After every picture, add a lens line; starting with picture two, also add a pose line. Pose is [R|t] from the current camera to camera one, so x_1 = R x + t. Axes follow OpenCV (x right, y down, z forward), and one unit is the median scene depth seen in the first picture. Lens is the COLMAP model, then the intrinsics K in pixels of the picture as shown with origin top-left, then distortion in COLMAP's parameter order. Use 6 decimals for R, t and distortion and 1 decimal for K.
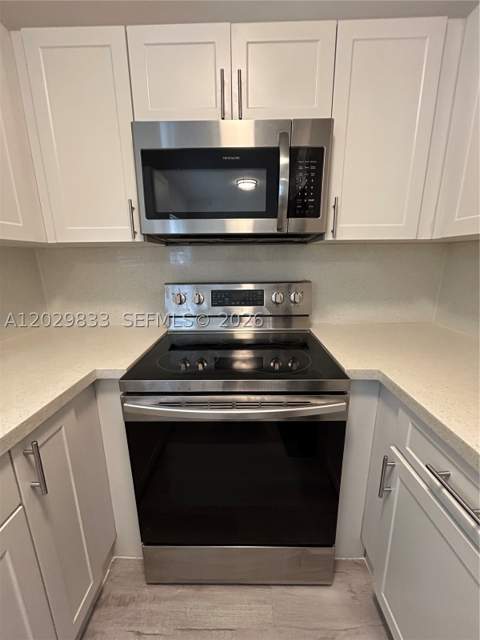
lens RADIAL K [[259.7, 0, 242.6], [0, 259.7, 320.9], [0, 0, 1]] dist [-0.001624, 0.000552]
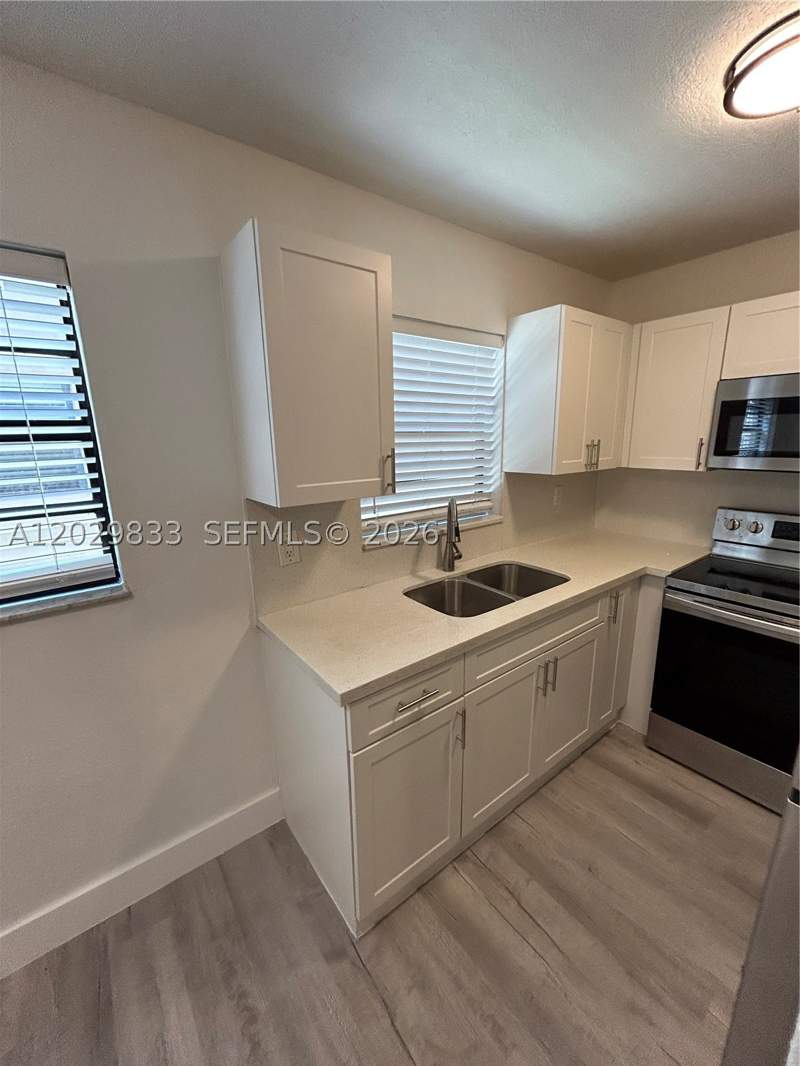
lens RADIAL K [[432.5, 0, 400.2], [0, 432.5, 534.9], [0, 0, 1]] dist [-0.001624, 0.000552]
pose [[0.612579, 0.175310, -0.770723, 0.341048], [-0.174629, 0.981015, 0.084346, 0.048780], [0.770878, 0.082922, 0.631563, -1.335826]]
